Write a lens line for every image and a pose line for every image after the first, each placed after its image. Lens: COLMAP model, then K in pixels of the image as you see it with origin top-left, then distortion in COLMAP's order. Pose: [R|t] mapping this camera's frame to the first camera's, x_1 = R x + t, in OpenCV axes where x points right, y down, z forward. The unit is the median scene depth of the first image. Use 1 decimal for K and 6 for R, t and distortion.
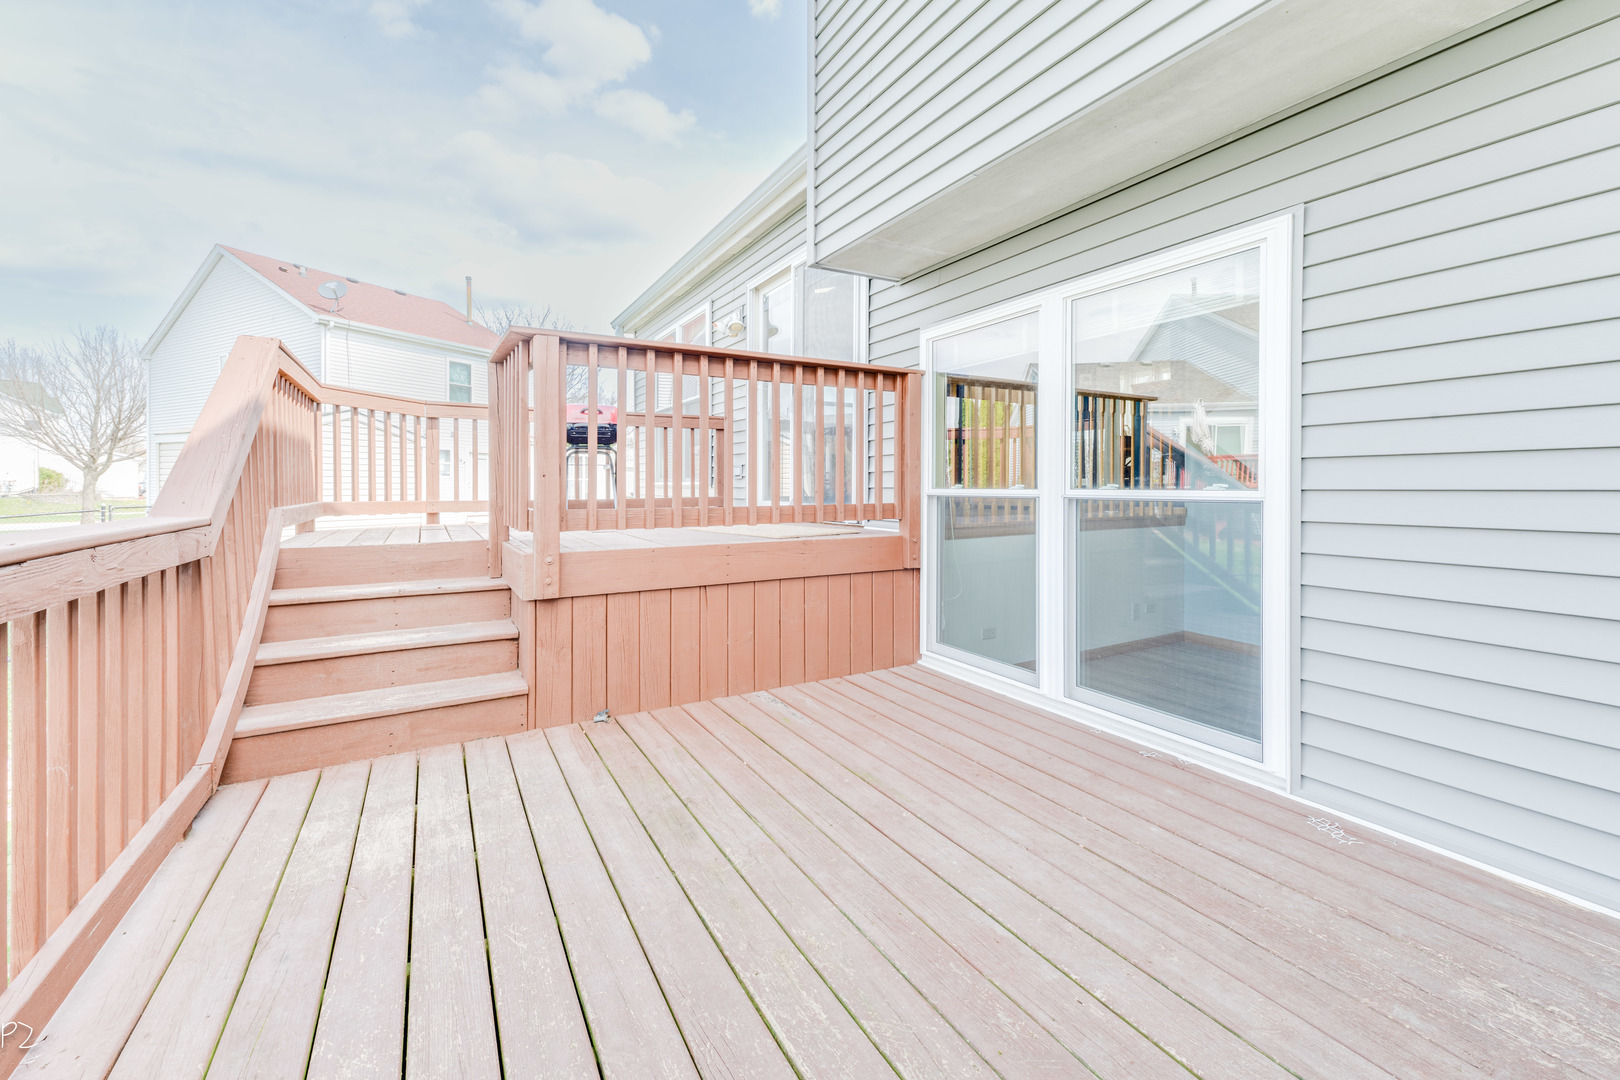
lens RADIAL K [[664.7, 0, 813.7], [0, 664.7, 484.4], [0, 0, 1]] dist [0.001505, 0.000020]
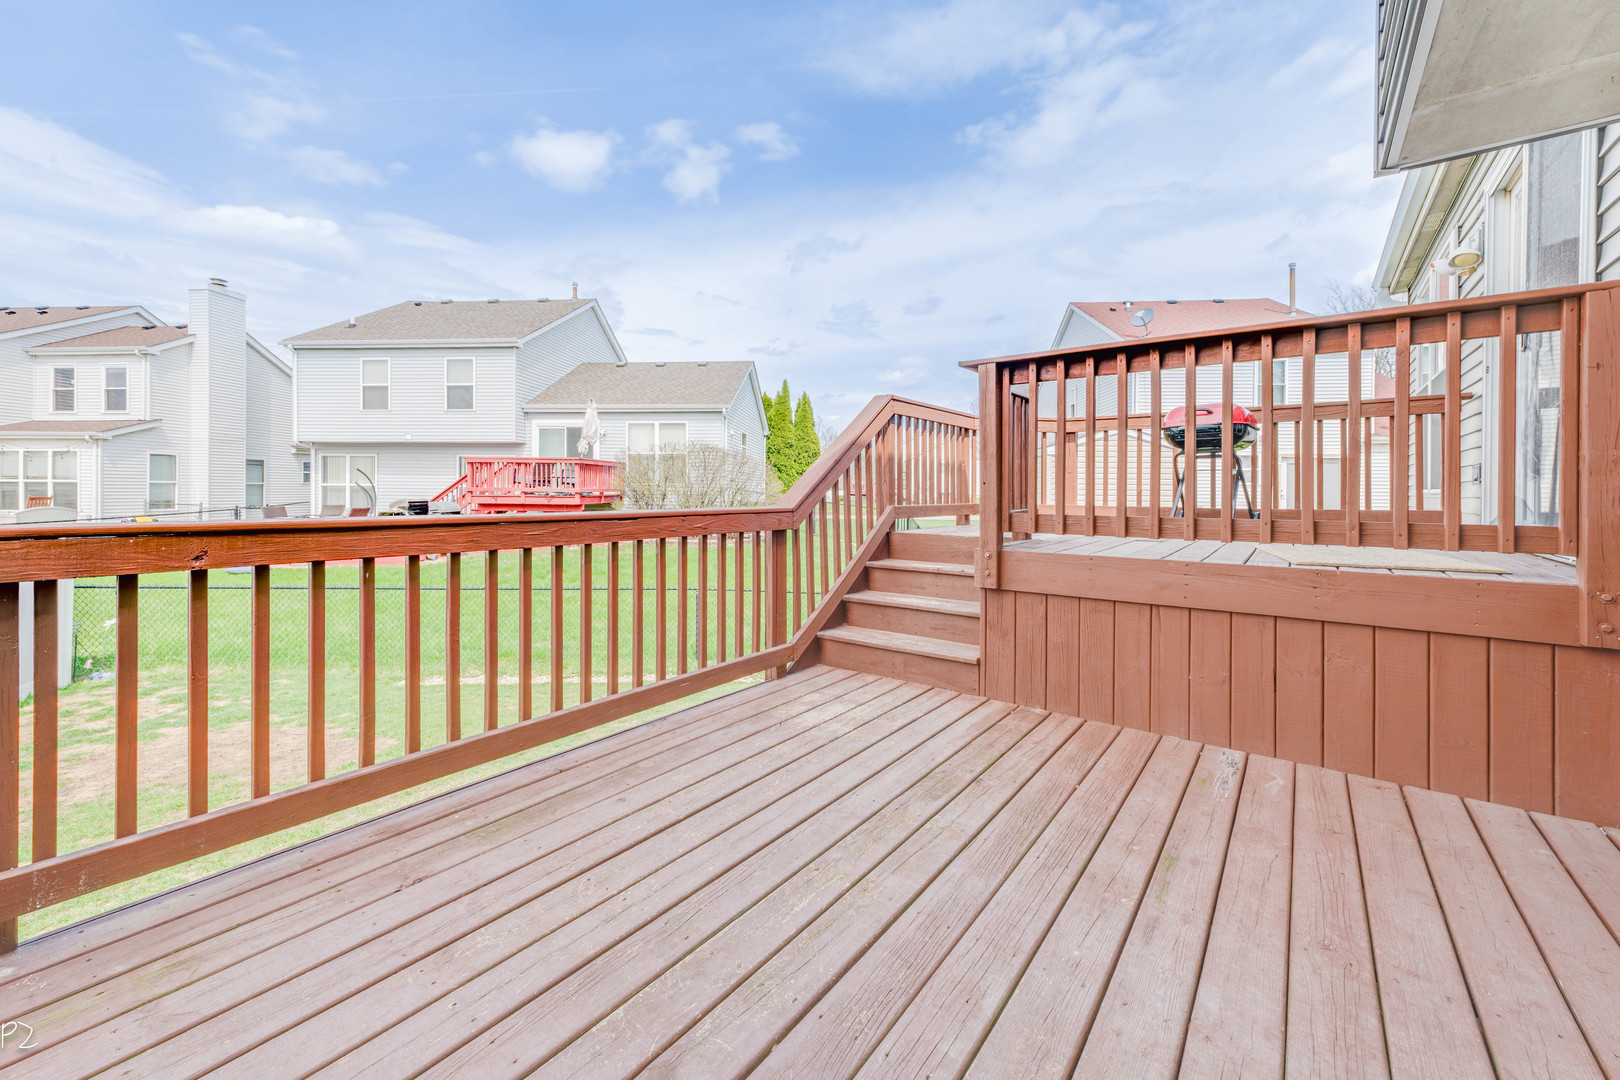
lens RADIAL K [[681.3, 0, 808.9], [0, 681.3, 491.6], [0, 0, 1]] dist [0.002276, 0.000174]
pose [[0.360369, 0.003534, -0.932803, 0.549469], [-0.004211, 0.999989, 0.002162, 0.000137], [0.932800, 0.003149, 0.360380, 0.244691]]
